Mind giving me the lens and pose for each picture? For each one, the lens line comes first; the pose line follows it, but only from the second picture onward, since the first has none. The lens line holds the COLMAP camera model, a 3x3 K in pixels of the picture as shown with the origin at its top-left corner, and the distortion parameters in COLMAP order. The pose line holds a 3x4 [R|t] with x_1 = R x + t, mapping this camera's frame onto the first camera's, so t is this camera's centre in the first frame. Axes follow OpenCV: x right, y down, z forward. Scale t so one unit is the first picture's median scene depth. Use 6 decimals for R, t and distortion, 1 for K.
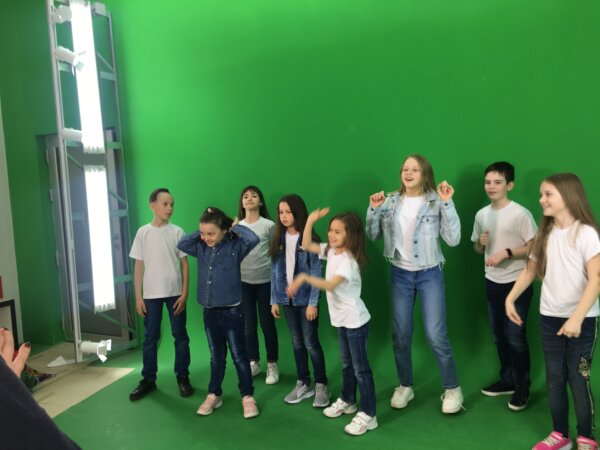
lens RADIAL K [[507.4, 0, 314.9], [0, 507.4, 228.0], [0, 0, 1]] dist [0.082135, -0.114510]
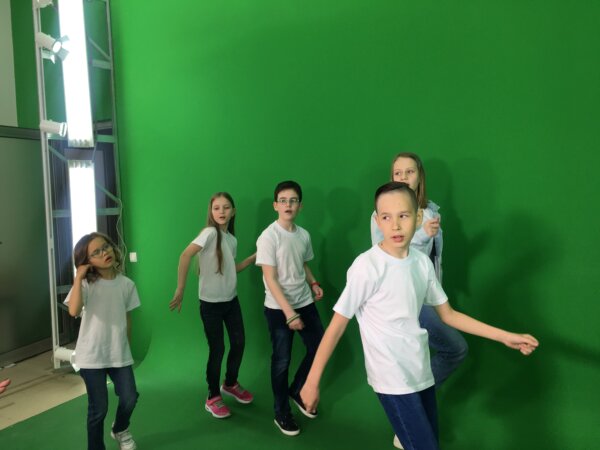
lens RADIAL K [[507.4, 0, 312.5], [0, 507.4, 229.4], [0, 0, 1]] dist [0.082135, -0.114510]
pose [[0.983926, 0.039264, -0.174204, 0.157107], [-0.038409, 0.999228, 0.008275, -0.020268], [0.174395, -0.001451, 0.984675, 0.155629]]
